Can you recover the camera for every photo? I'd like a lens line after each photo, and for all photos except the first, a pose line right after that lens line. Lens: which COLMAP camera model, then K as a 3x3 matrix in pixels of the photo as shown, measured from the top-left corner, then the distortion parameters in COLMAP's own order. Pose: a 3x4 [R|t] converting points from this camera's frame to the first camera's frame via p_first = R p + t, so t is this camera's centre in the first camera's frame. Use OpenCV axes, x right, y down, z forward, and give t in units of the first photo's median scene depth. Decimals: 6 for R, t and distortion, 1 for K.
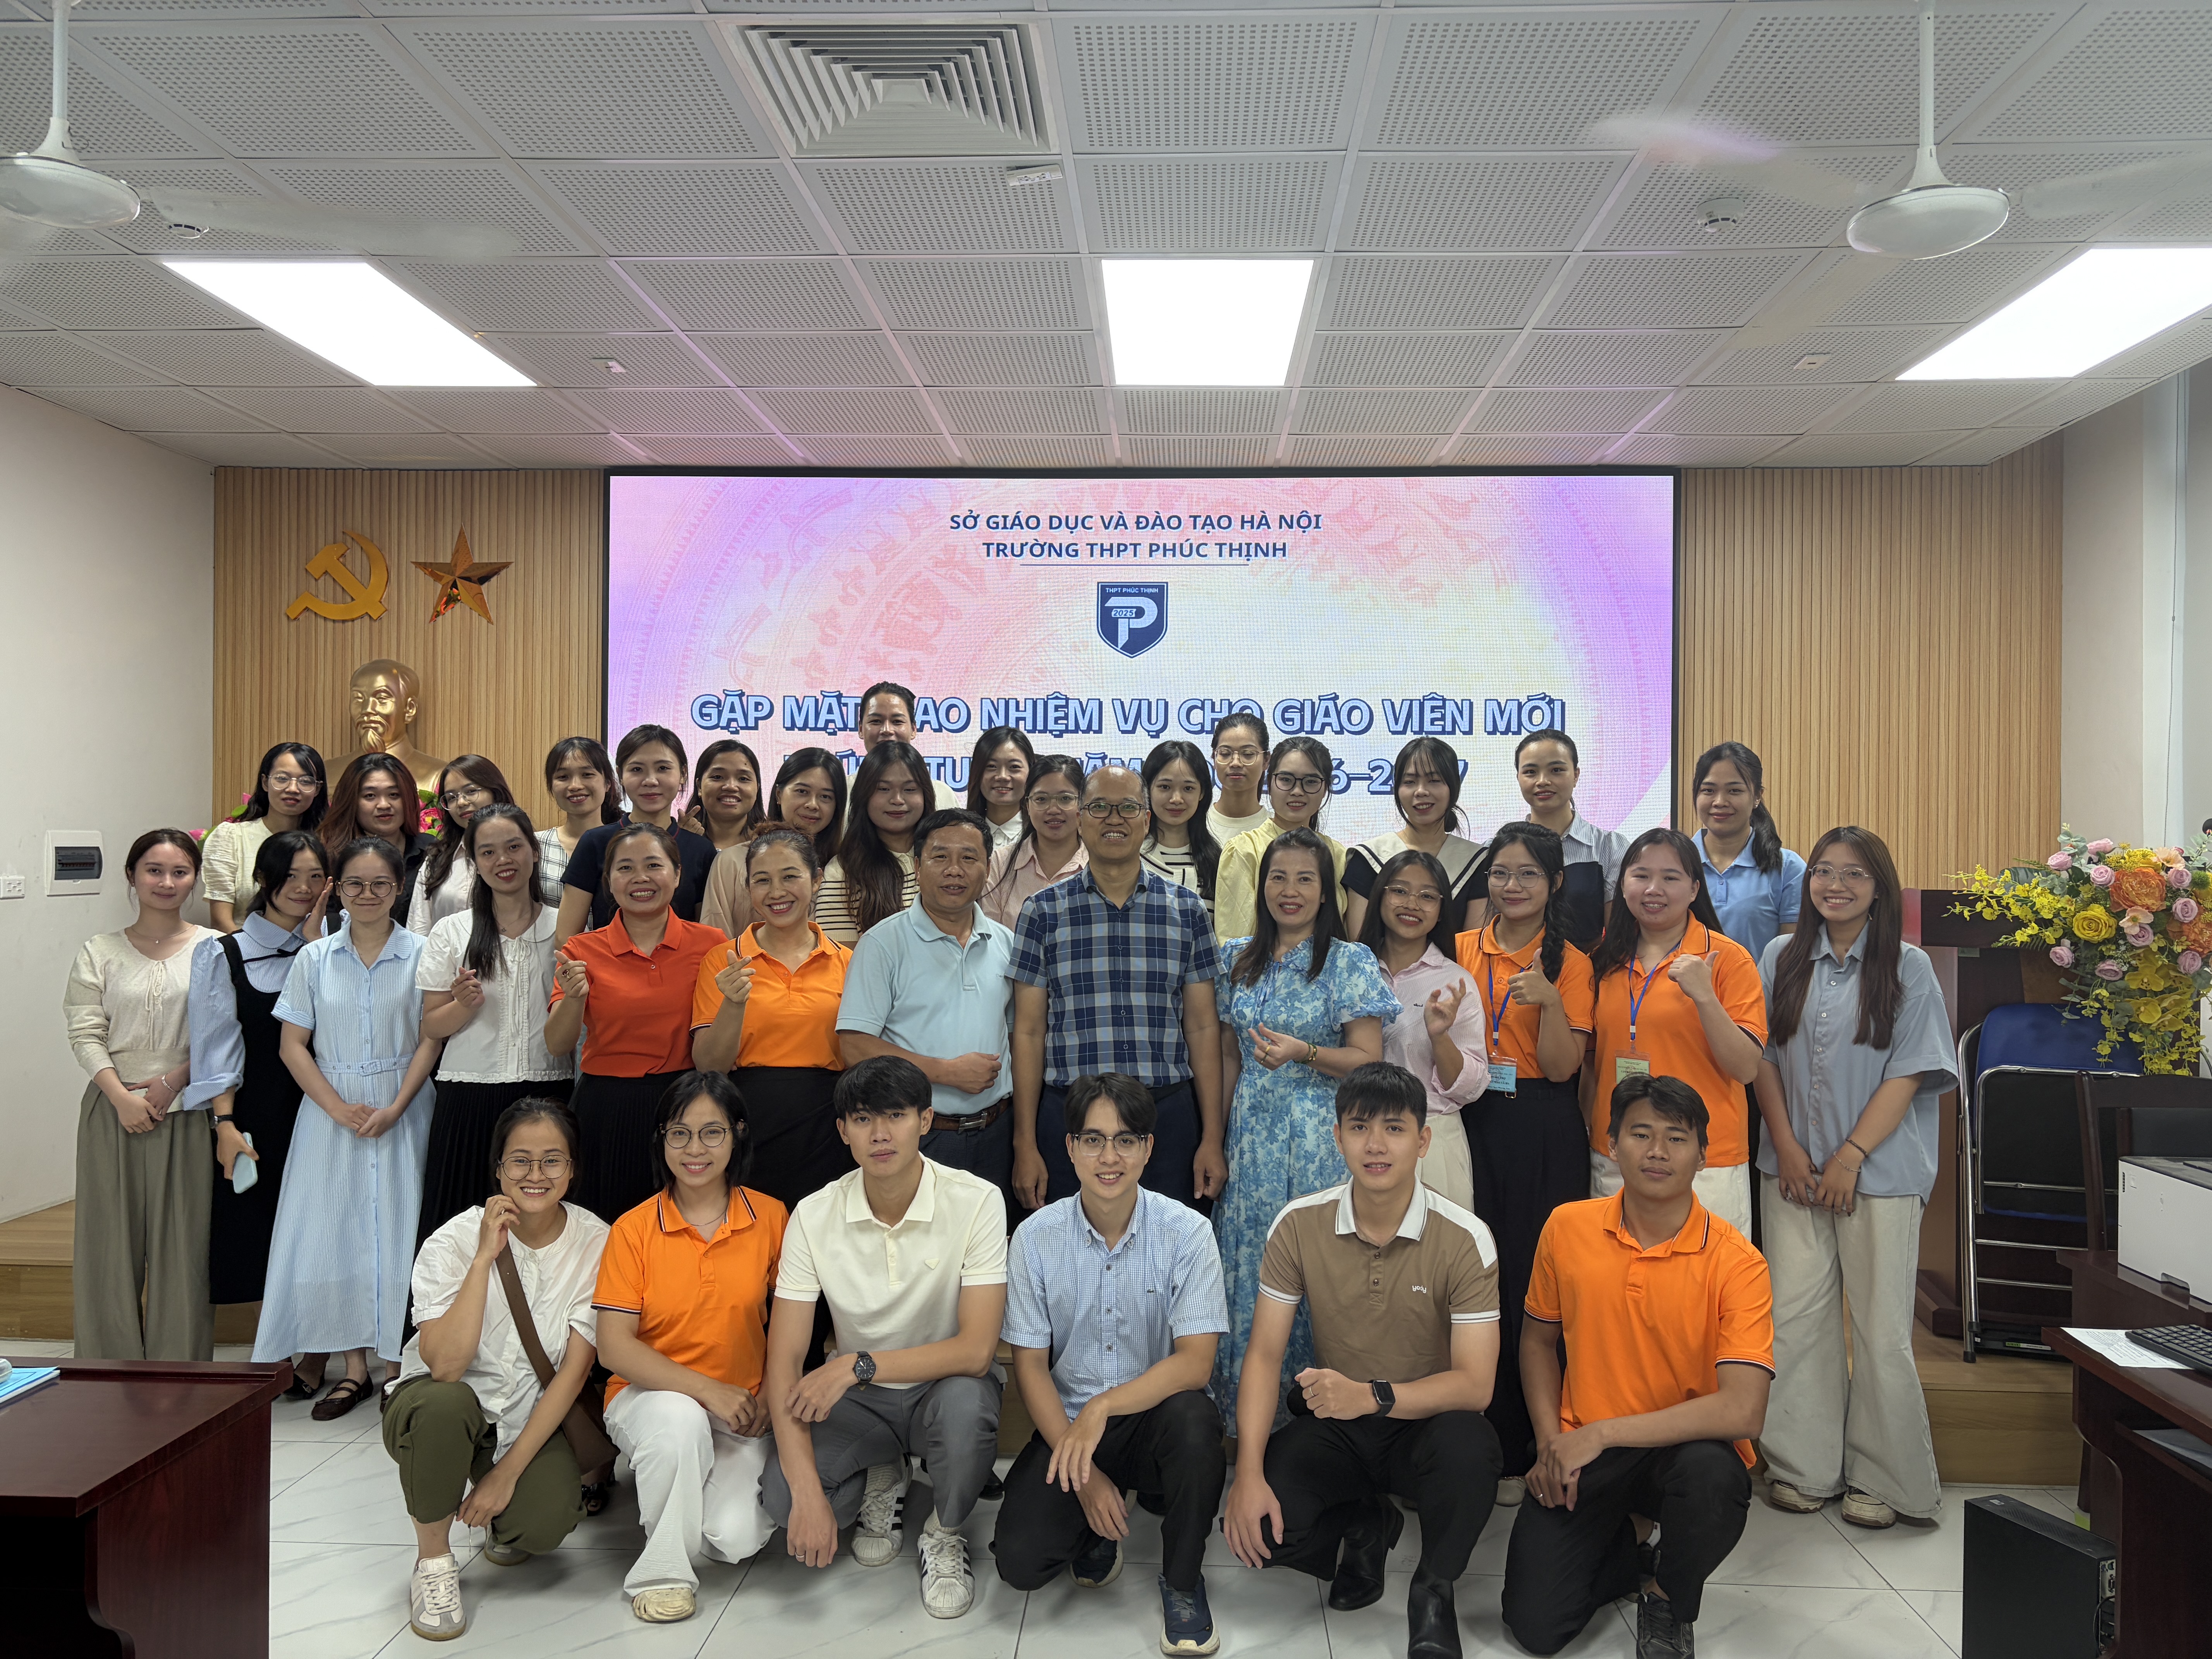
lens RADIAL K [[1666.8, 0, 1100.4], [0, 1666.8, 852.8], [0, 0, 1]] dist [0.057387, -0.059711]
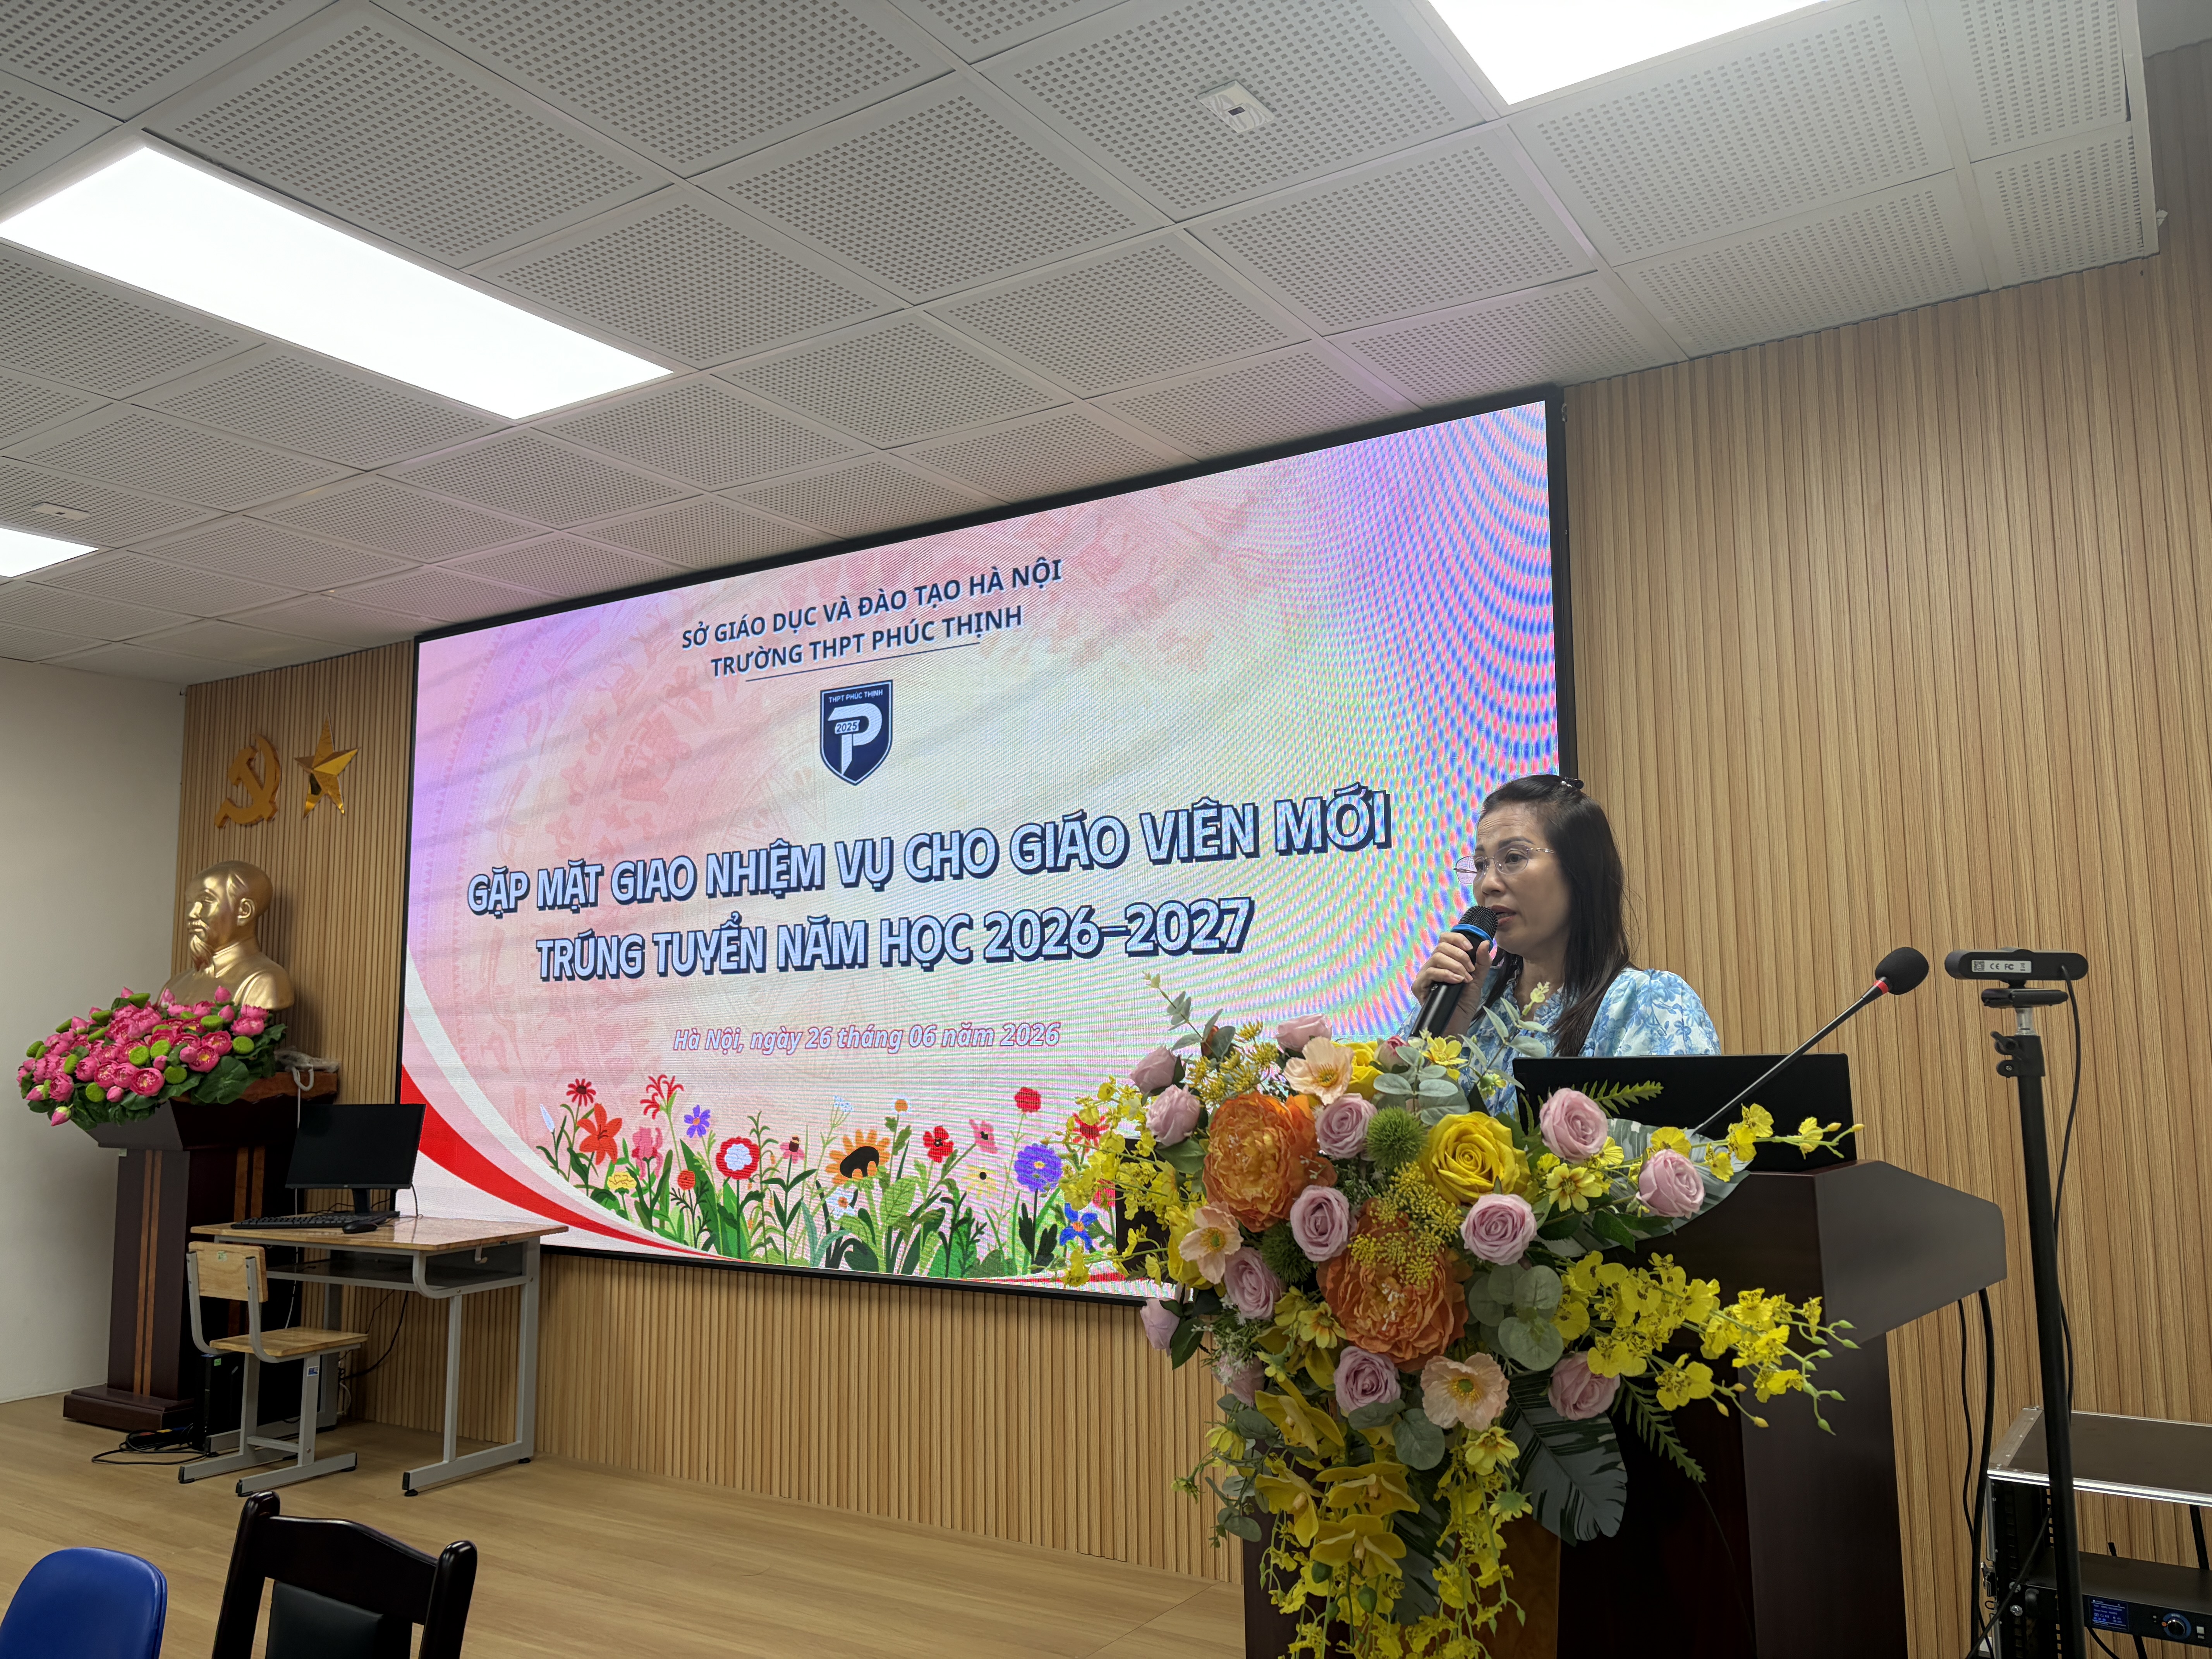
lens RADIAL K [[1666.8, 0, 1113.0], [0, 1666.8, 826.3], [0, 0, 1]] dist [0.057387, -0.059711]
pose [[0.866127, -0.080152, -0.493355, 0.483562], [0.018609, 0.991545, -0.128419, -0.001702], [0.499477, 0.102047, 0.860296, 0.421993]]
